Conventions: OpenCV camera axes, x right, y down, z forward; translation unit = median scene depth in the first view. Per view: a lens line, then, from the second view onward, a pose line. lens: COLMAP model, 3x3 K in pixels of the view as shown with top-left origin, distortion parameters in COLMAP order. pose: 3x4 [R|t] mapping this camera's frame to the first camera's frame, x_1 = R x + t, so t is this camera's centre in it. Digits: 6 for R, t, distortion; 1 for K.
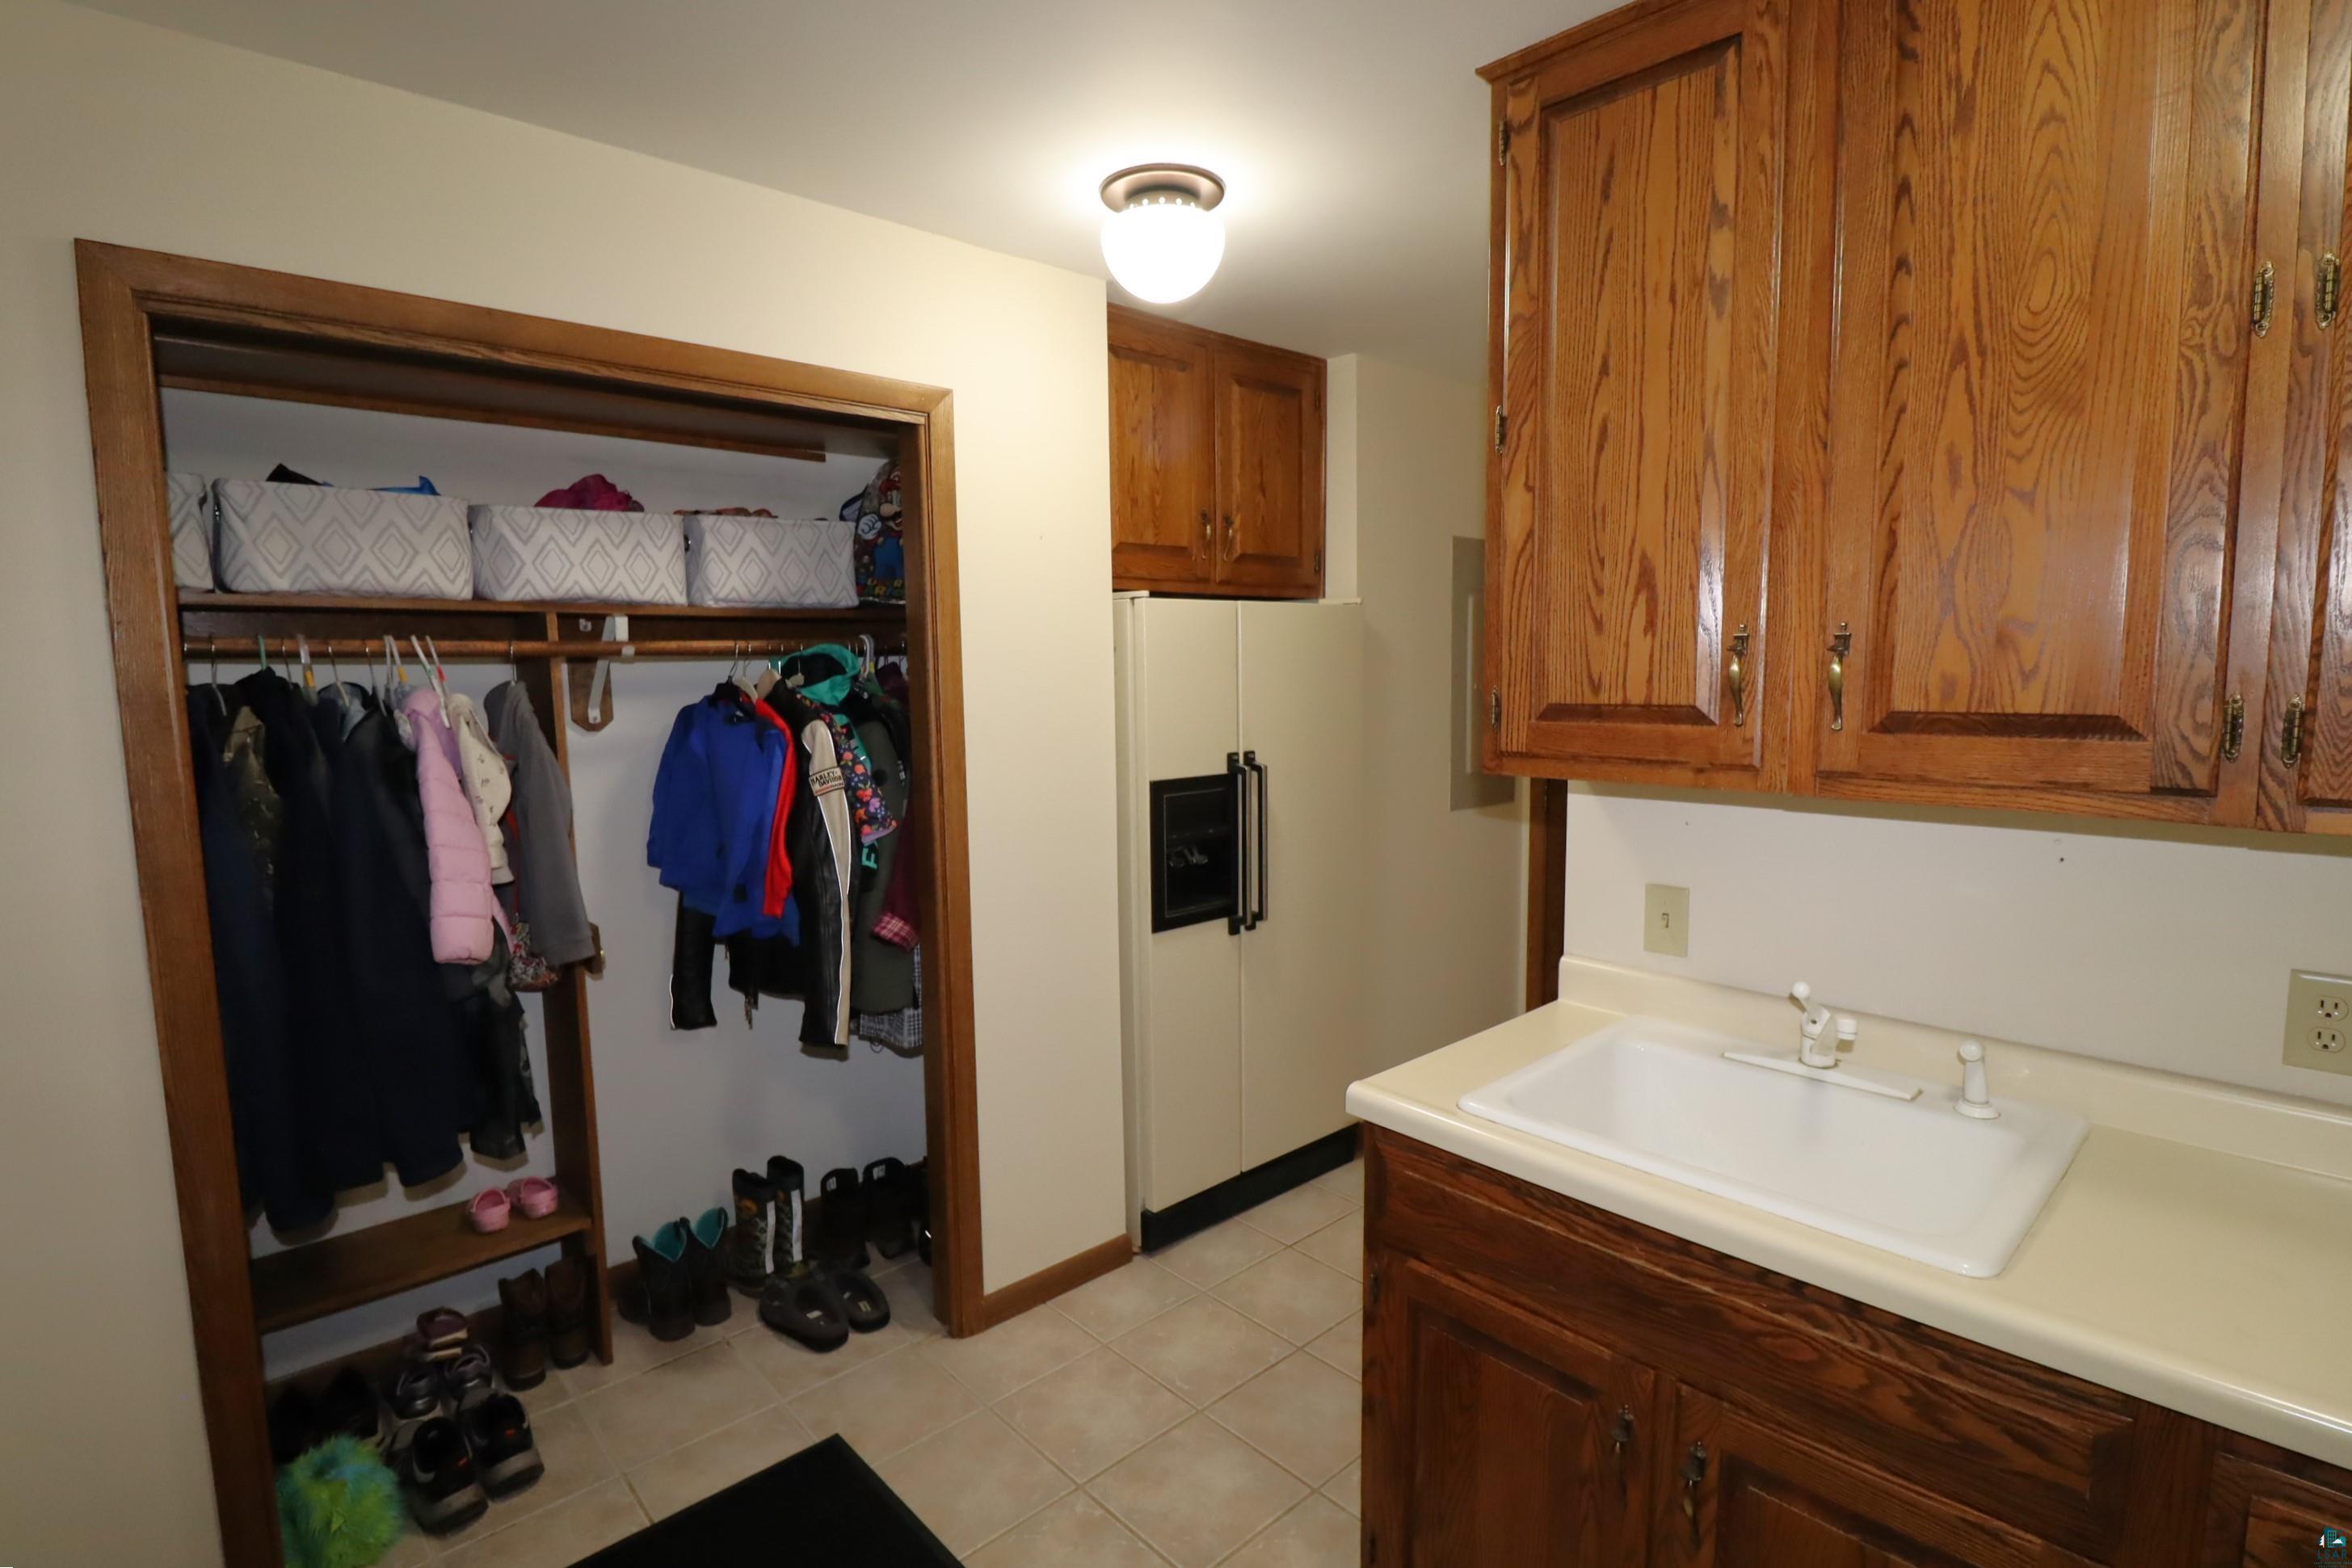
lens RADIAL K [[1119.4, 0, 1189.3], [0, 1119.4, 790.8], [0, 0, 1]] dist [-0.010503, -0.002485]
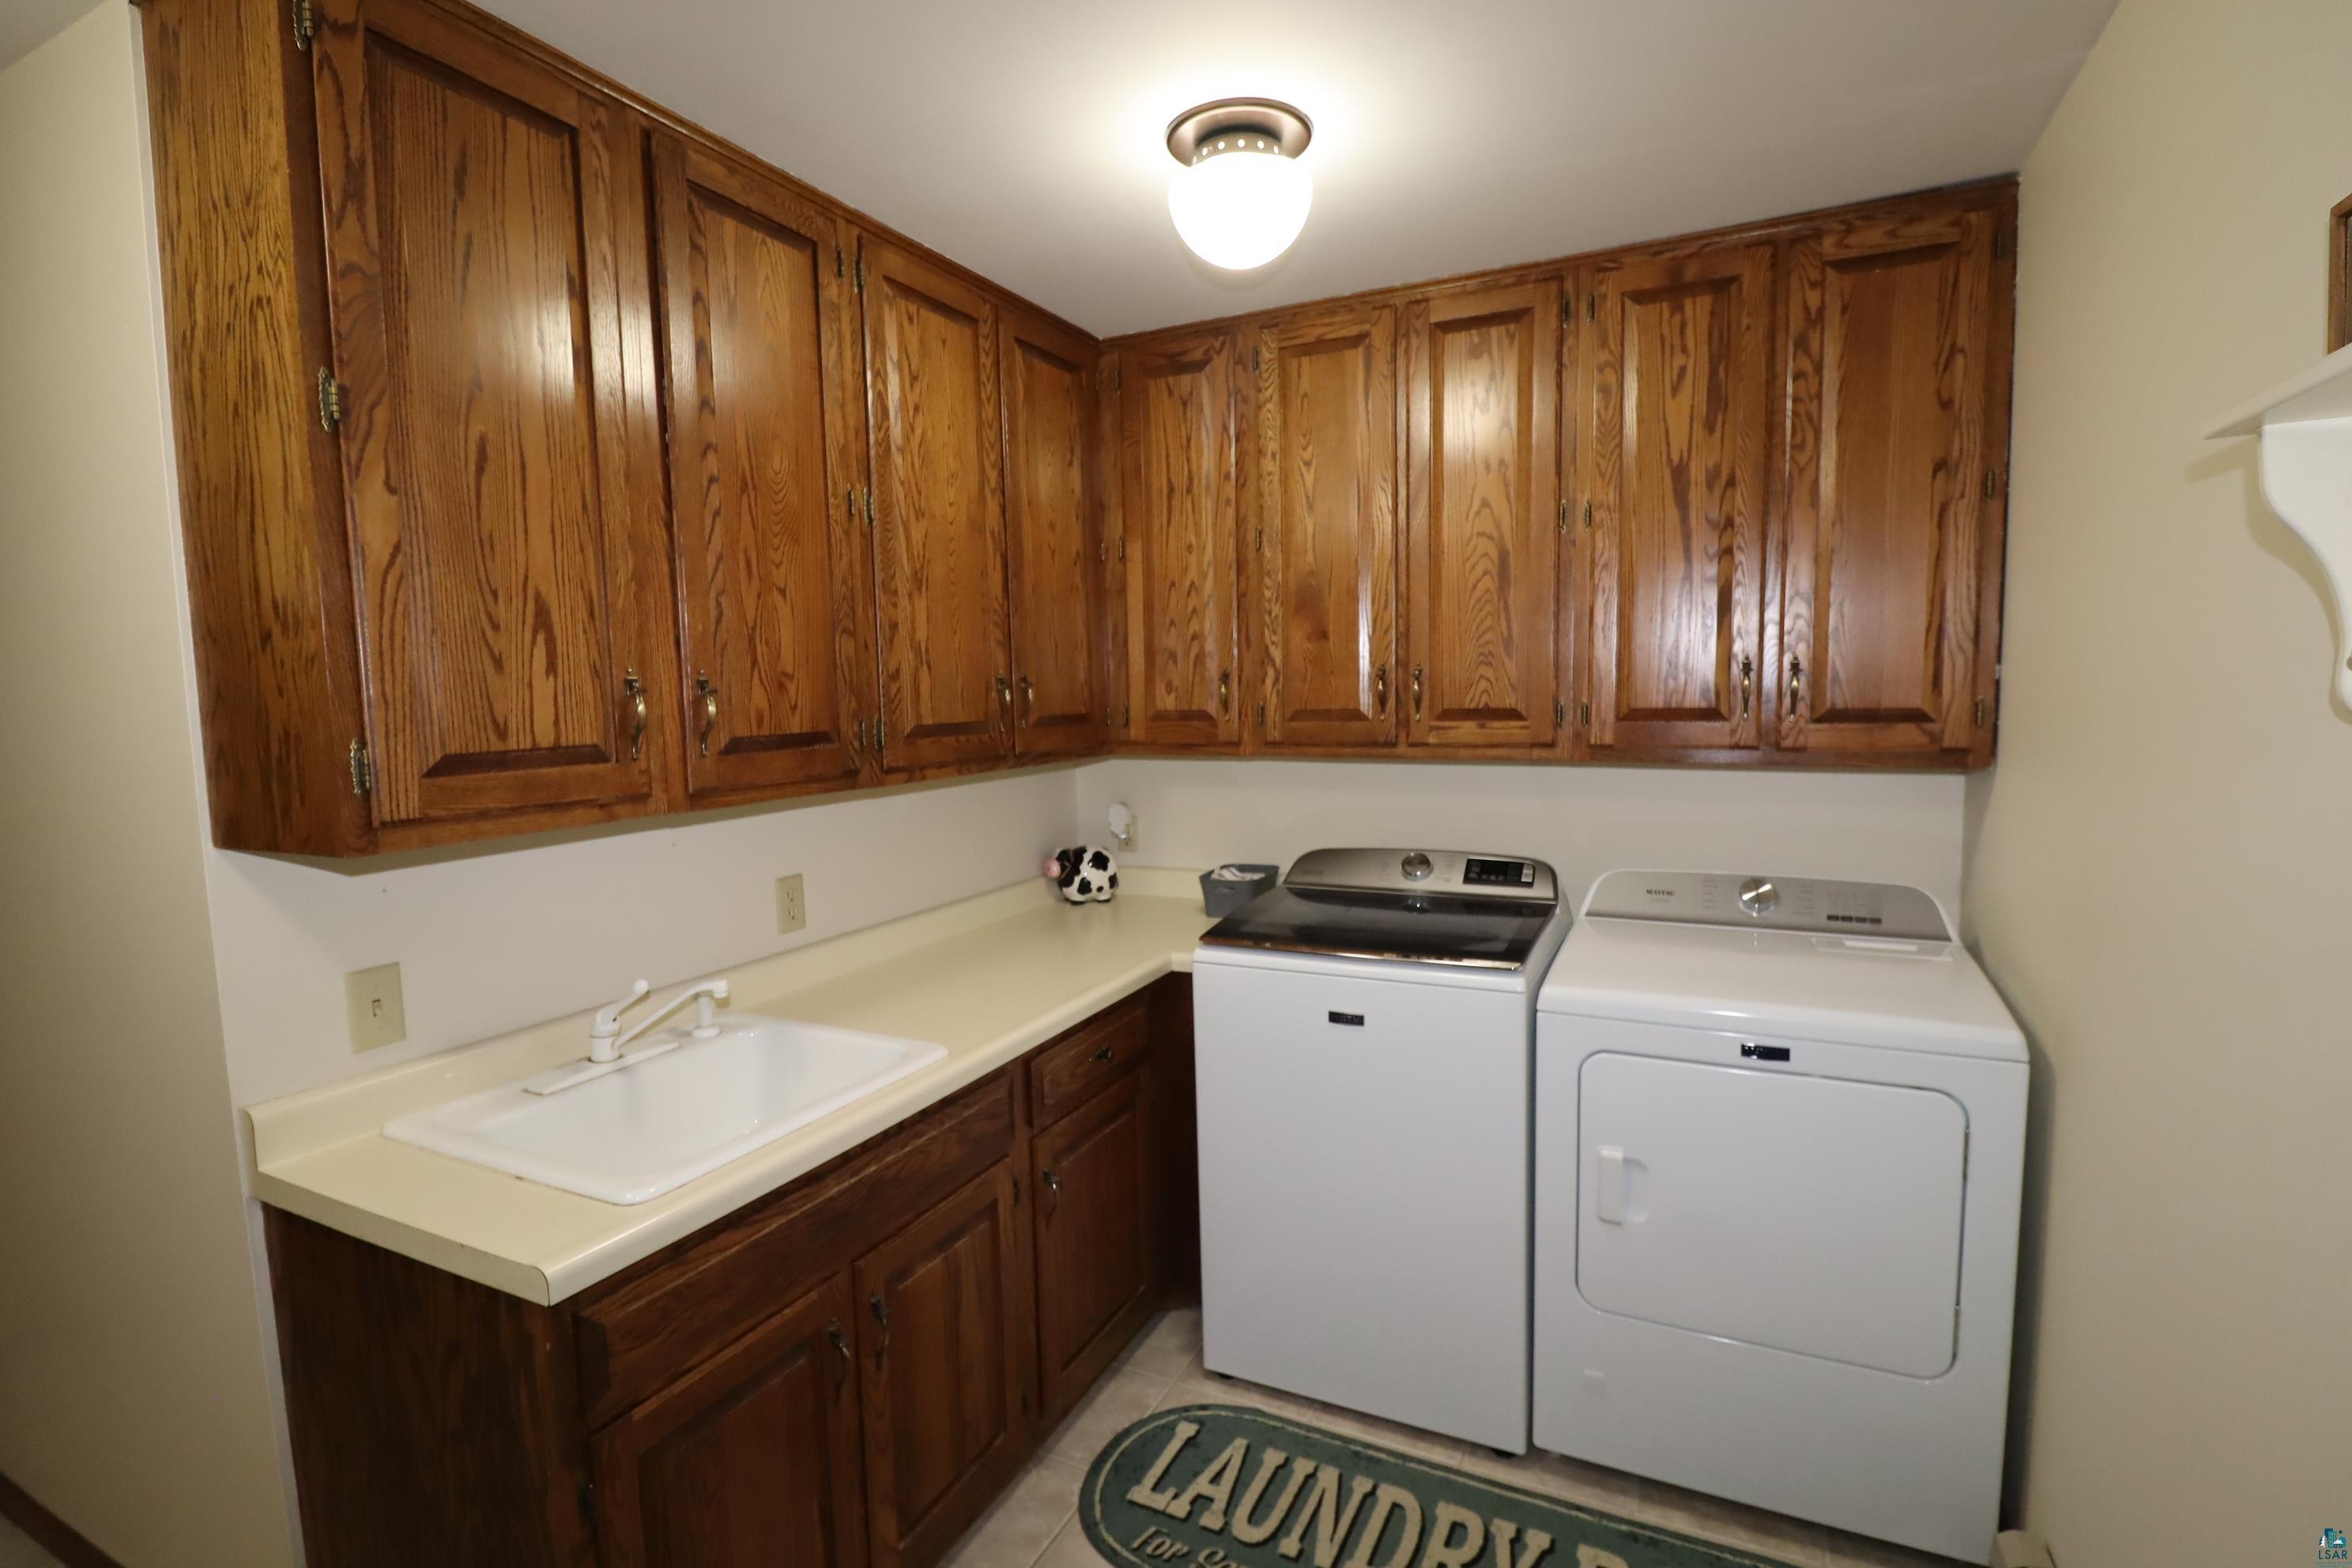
lens RADIAL K [[1098.7, 0, 1183.2], [0, 1098.7, 780.4], [0, 0, 1]] dist [-0.003858, -0.008534]
pose [[-0.354477, -0.062916, 0.932946, -0.685129], [0.126276, 0.985373, 0.114431, -0.089013], [-0.926499, 0.158371, -0.341347, 0.826544]]
